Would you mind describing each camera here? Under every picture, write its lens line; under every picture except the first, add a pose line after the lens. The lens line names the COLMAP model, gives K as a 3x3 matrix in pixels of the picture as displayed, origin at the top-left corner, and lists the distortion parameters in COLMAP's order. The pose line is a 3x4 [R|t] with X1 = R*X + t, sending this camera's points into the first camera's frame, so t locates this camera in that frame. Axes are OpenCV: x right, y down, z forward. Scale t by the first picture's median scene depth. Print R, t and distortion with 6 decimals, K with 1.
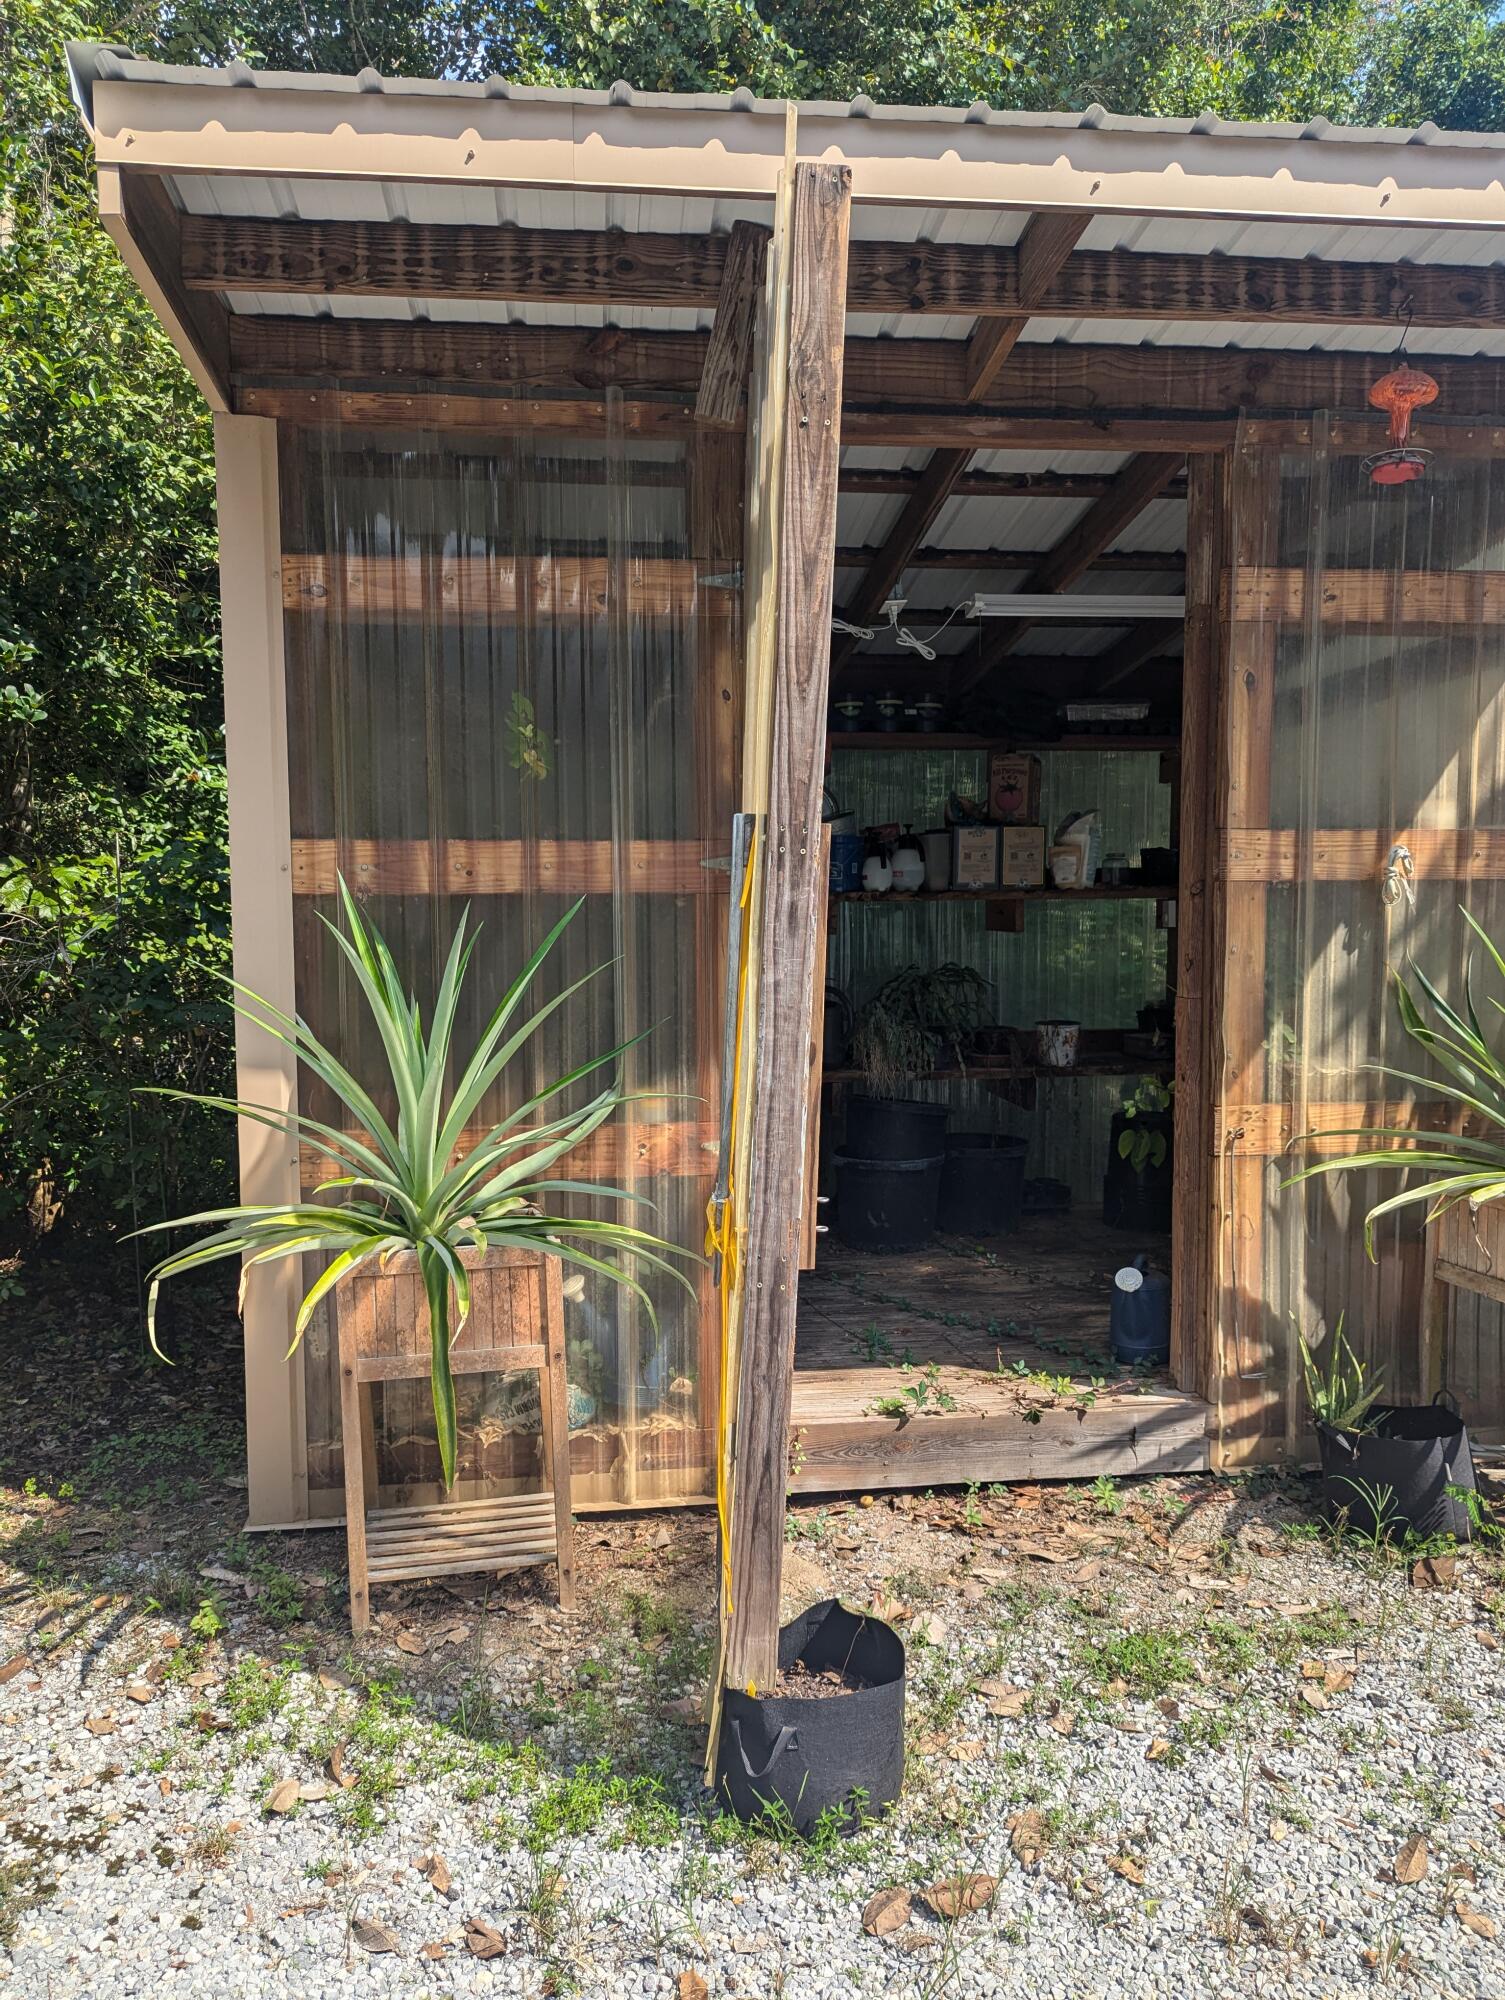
lens RADIAL K [[1428.7, 0, 753.5], [0, 1428.7, 997.2], [0, 0, 1]] dist [0.060427, -0.001451]
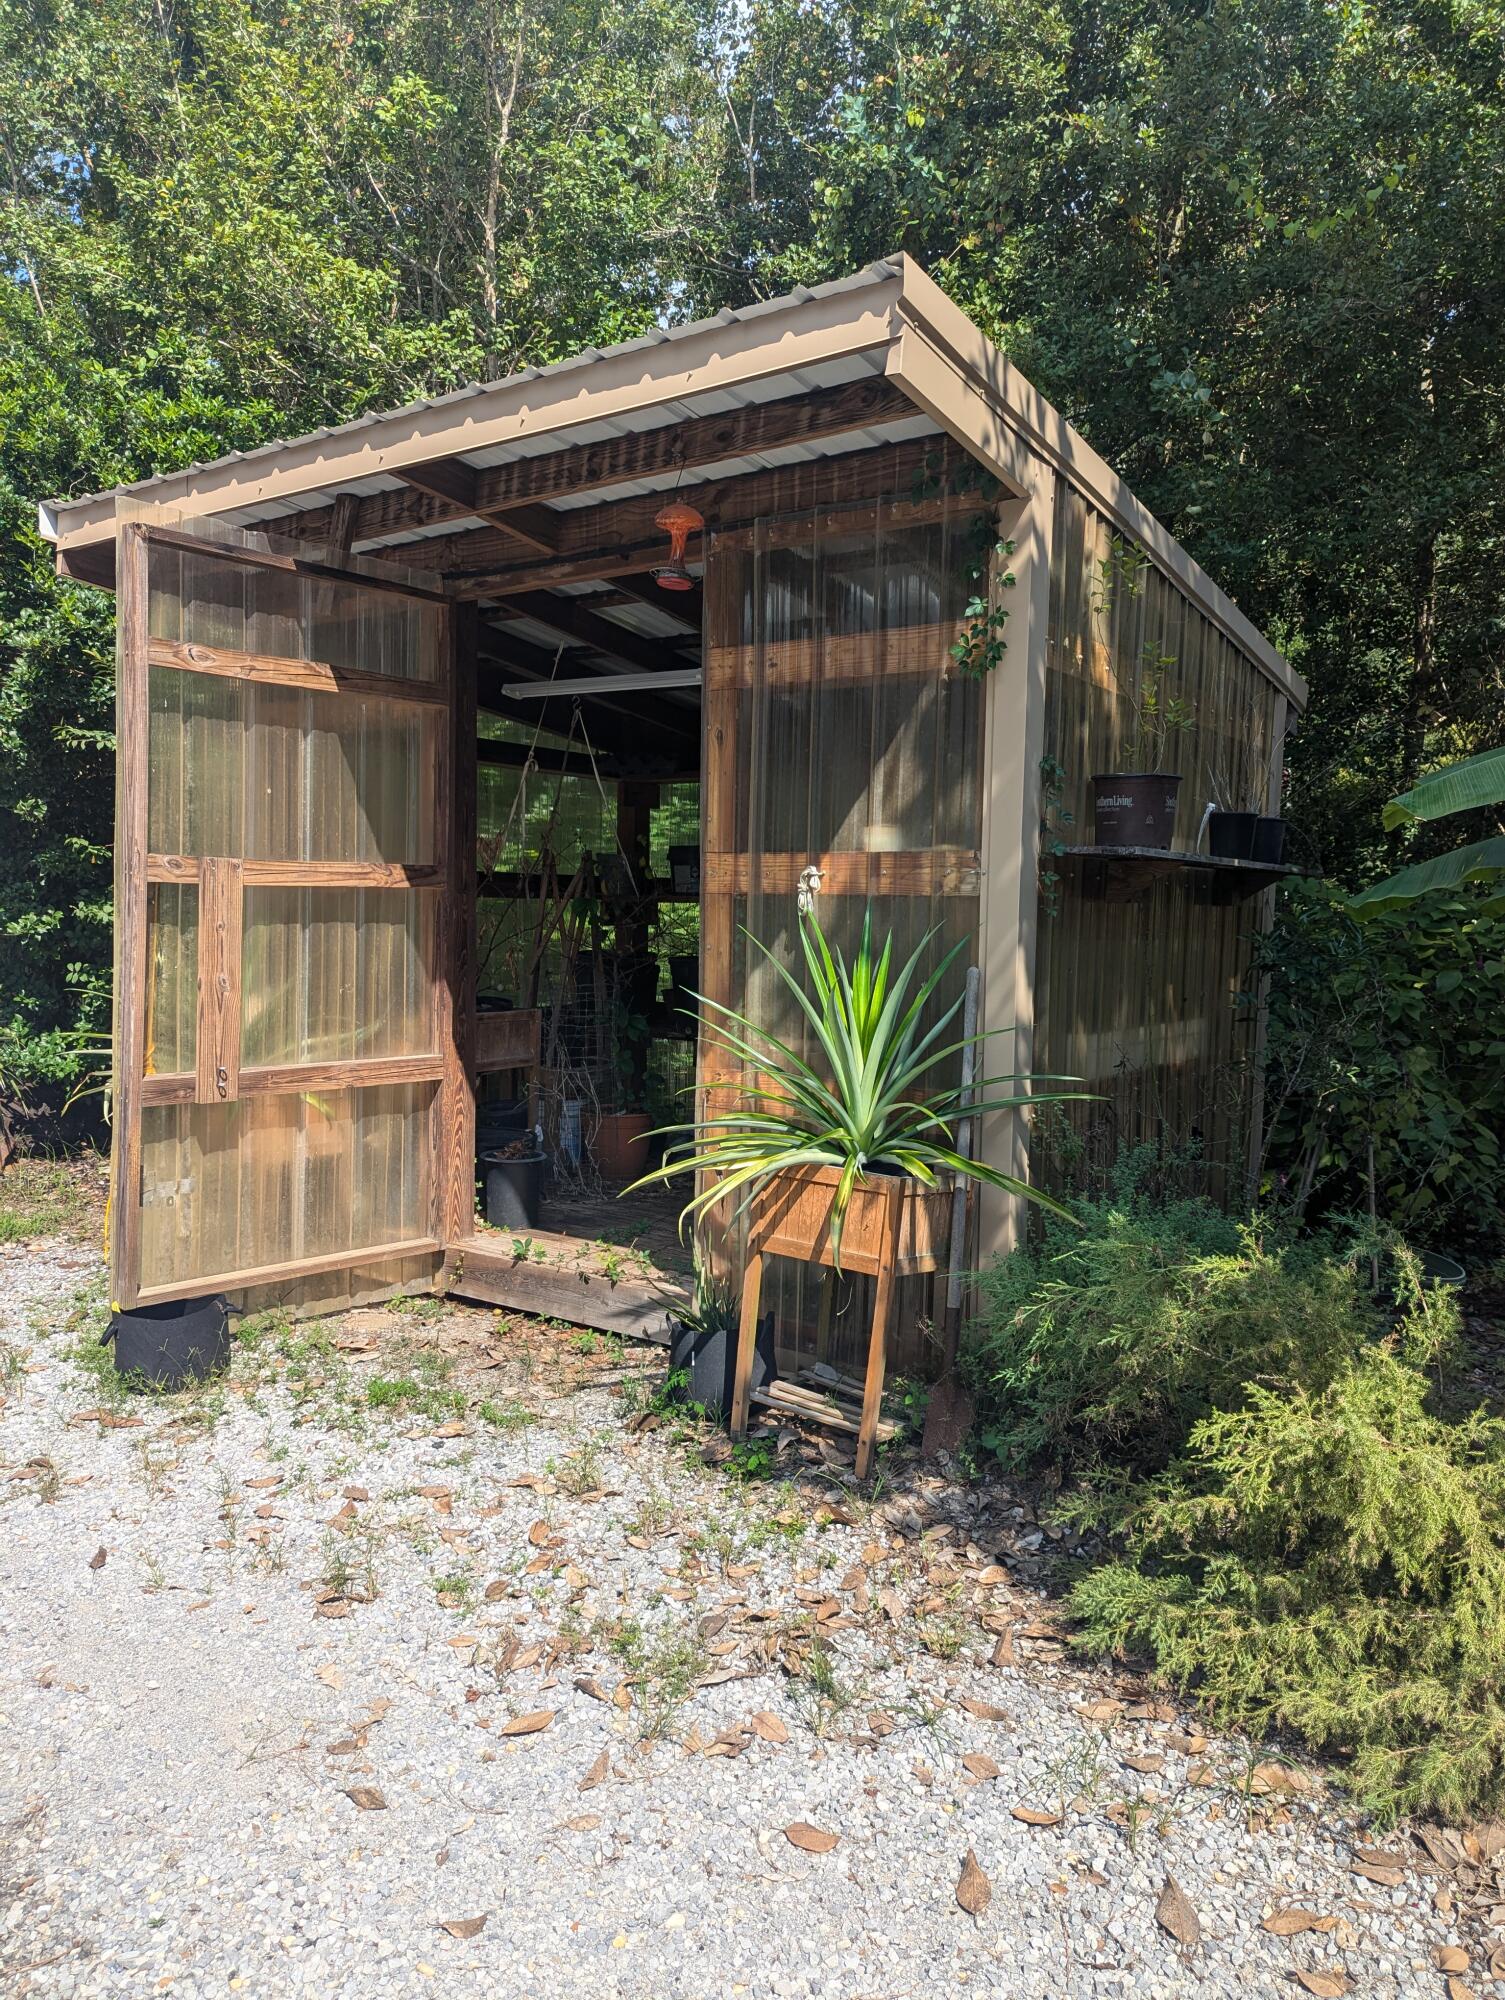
lens RADIAL K [[1428.7, 0, 759.8], [0, 1428.7, 1000.6], [0, 0, 1]] dist [0.060427, -0.001451]
pose [[0.709068, 0.071077, -0.701549, 1.271722], [-0.077271, 0.996747, 0.022885, -0.017831], [0.700894, 0.037982, 0.712253, 0.133926]]
